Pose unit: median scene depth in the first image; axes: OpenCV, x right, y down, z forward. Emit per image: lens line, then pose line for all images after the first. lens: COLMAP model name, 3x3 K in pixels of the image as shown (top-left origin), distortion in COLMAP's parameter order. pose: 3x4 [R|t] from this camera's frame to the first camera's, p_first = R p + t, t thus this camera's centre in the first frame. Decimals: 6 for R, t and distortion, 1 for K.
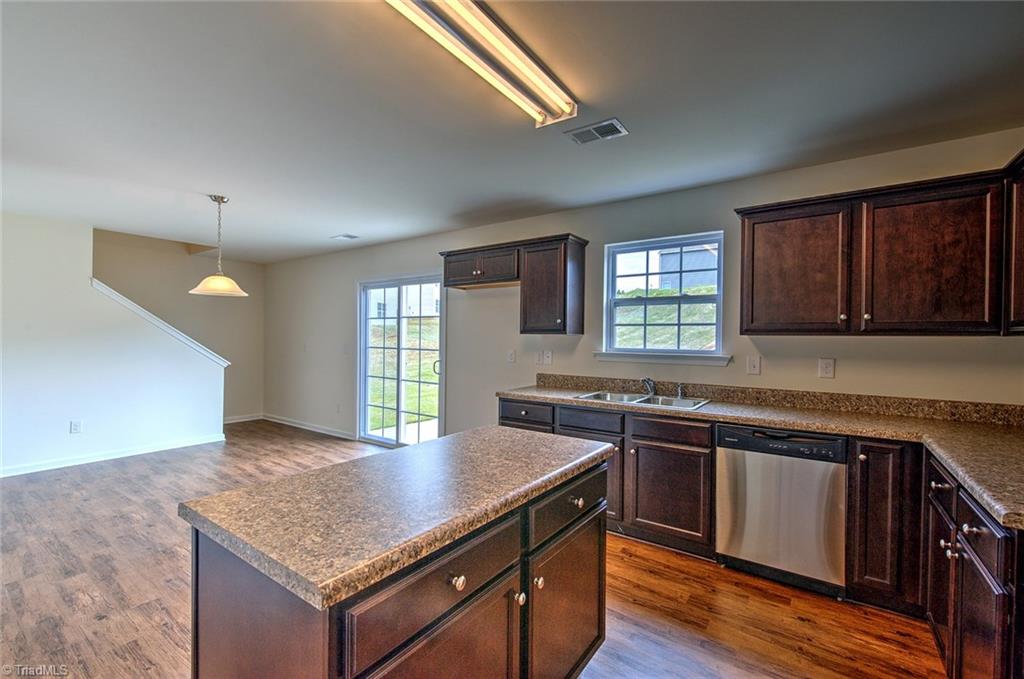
lens RADIAL K [[436.6, 0, 516.8], [0, 436.6, 339.7], [0, 0, 1]] dist [0.001784, 0.000014]
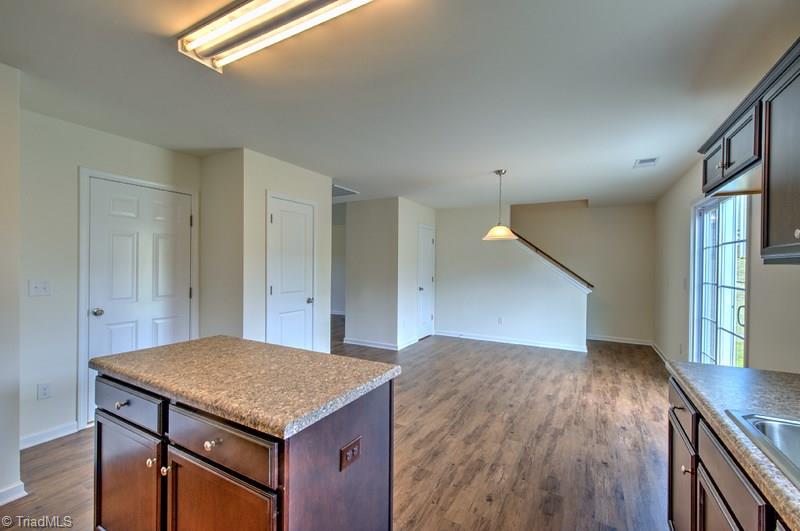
lens RADIAL K [[341.1, 0, 403.7], [0, 341.1, 265.6], [0, 0, 1]] dist [0.001784, 0.000014]
pose [[0.111730, -0.005372, -0.993724, 0.396544], [-0.014172, 0.999875, -0.006999, -0.005686], [0.993638, 0.014865, 0.111640, 0.588723]]
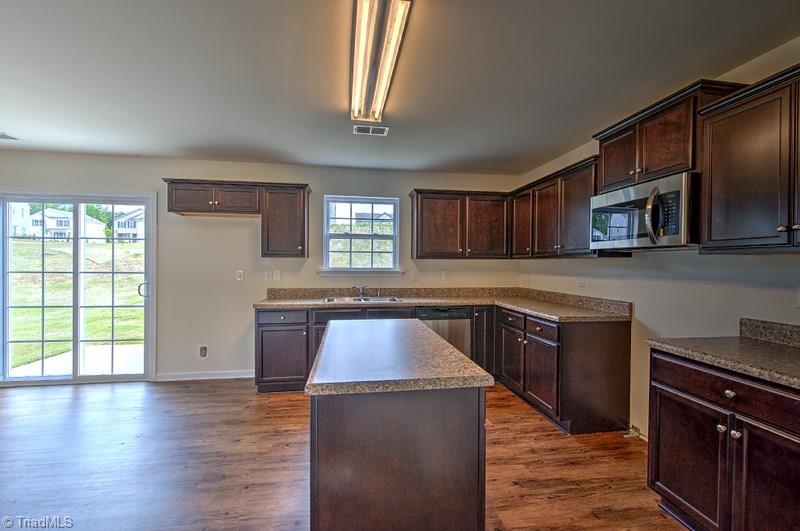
lens RADIAL K [[341.1, 0, 403.7], [0, 341.1, 265.6], [0, 0, 1]] dist [0.001784, 0.000014]
pose [[0.708780, -0.010267, 0.705355, -0.433165], [0.004456, 0.999939, 0.010077, 0.003065], [-0.705416, -0.003999, 0.708782, 0.028159]]
